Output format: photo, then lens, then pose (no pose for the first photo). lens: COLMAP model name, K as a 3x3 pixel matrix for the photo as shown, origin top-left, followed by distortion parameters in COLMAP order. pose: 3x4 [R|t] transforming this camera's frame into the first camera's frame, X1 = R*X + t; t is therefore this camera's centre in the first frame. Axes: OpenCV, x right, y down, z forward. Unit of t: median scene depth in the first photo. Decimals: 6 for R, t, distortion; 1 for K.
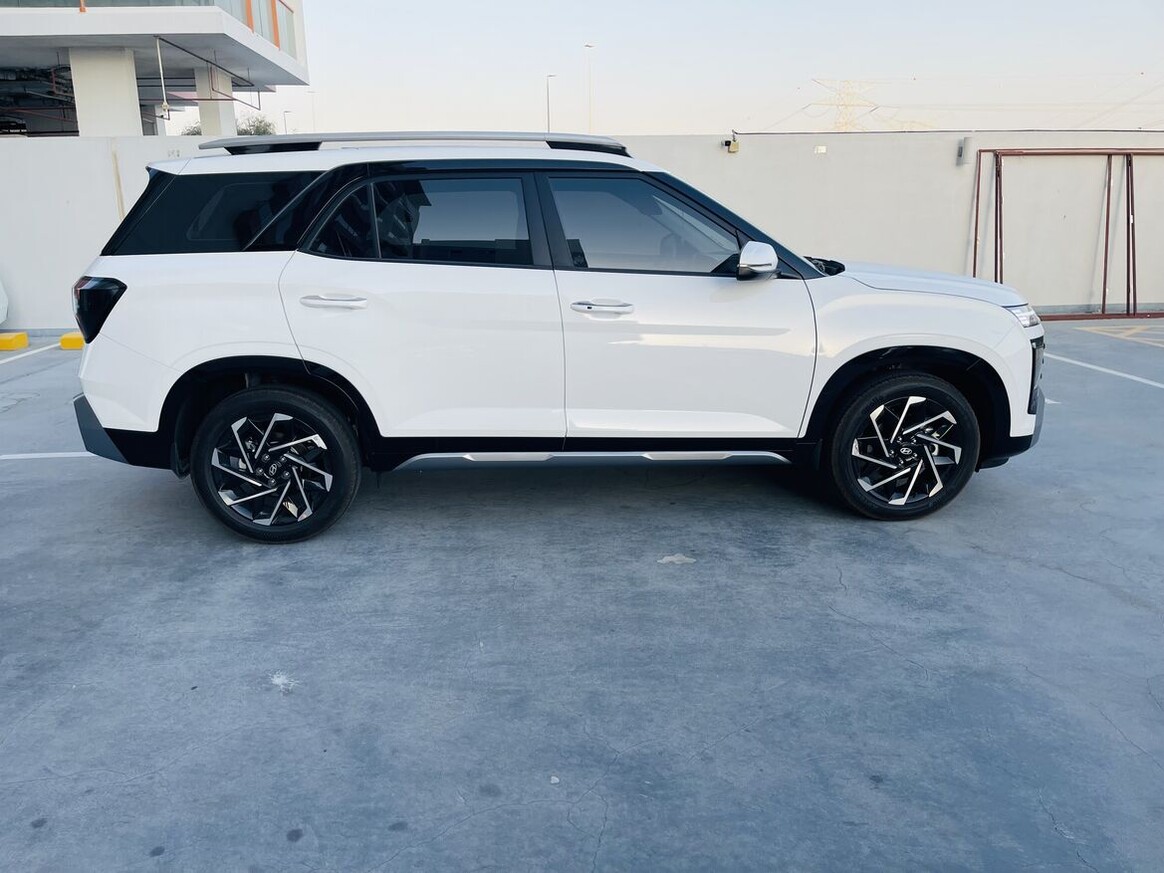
lens RADIAL K [[866.4, 0, 584.0], [0, 866.4, 434.2], [0, 0, 1]] dist [0.051472, -0.001581]
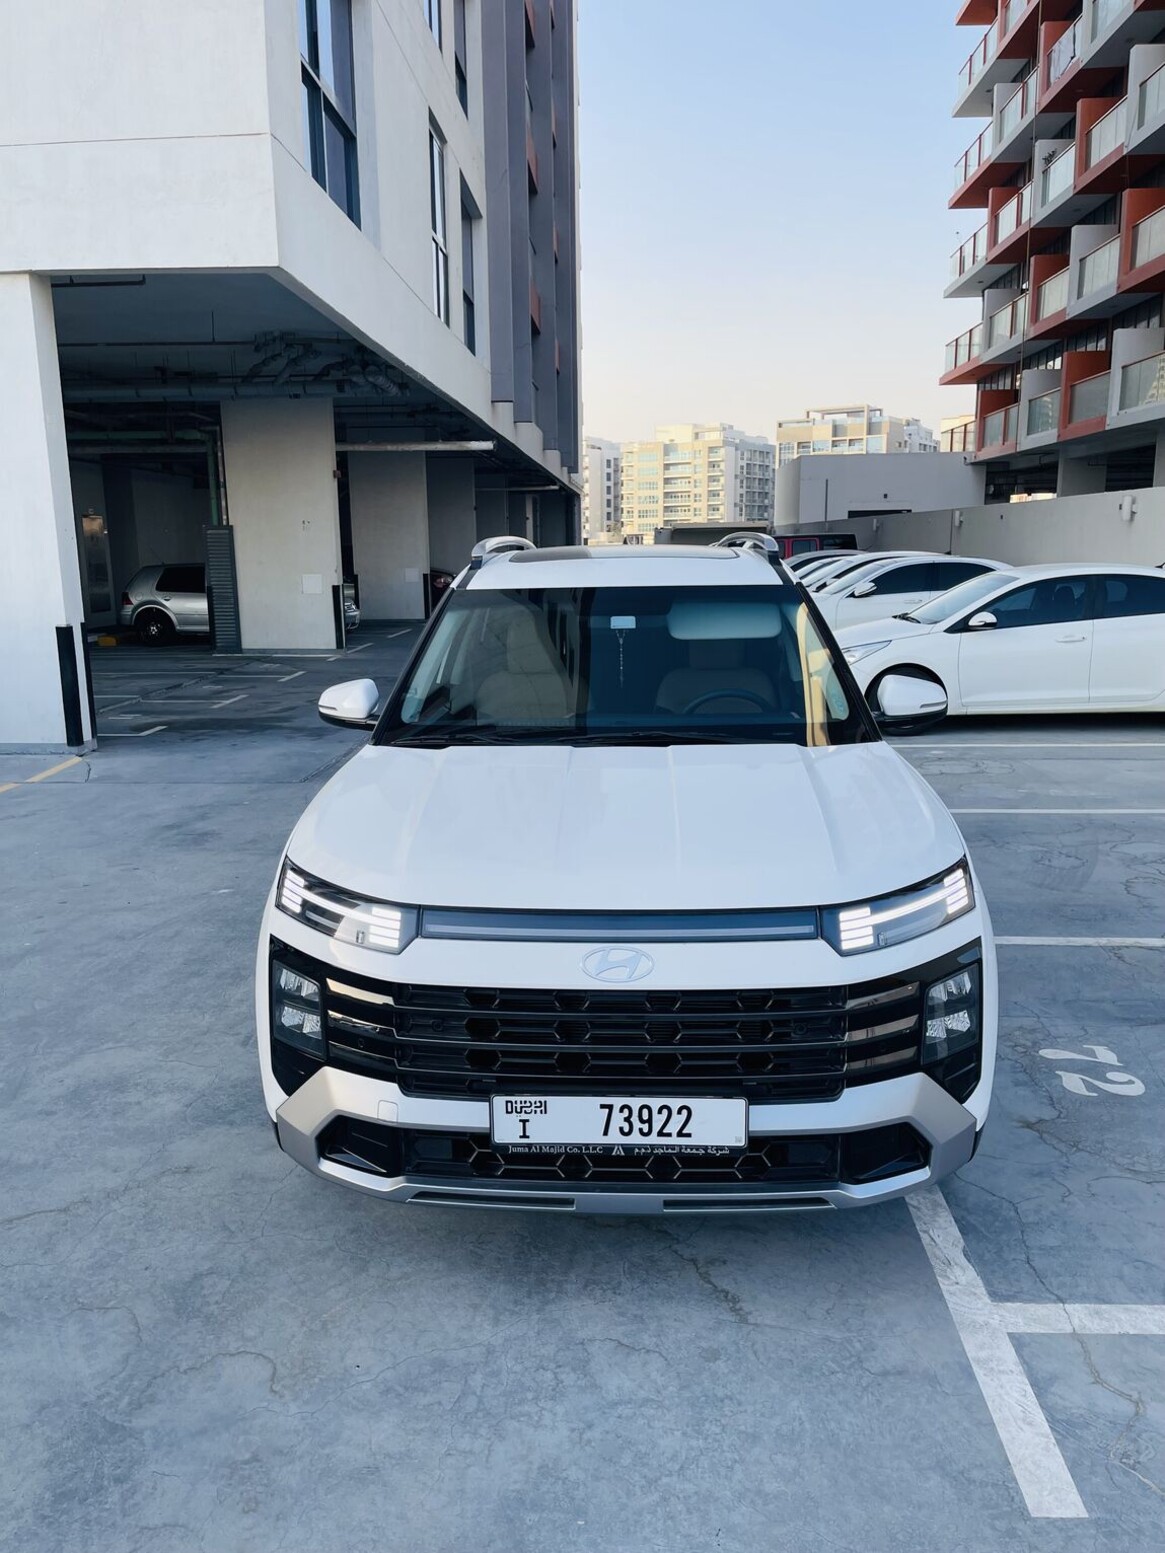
lens RADIAL K [[1155.9, 0, 582.0], [0, 1155.9, 774.2], [0, 0, 1]] dist [0.051472, -0.001581]
pose [[-0.125291, 0.203948, -0.970931, 1.620867], [-0.228413, 0.946424, 0.228275, -0.573667], [0.965469, 0.250374, -0.071994, 1.706753]]
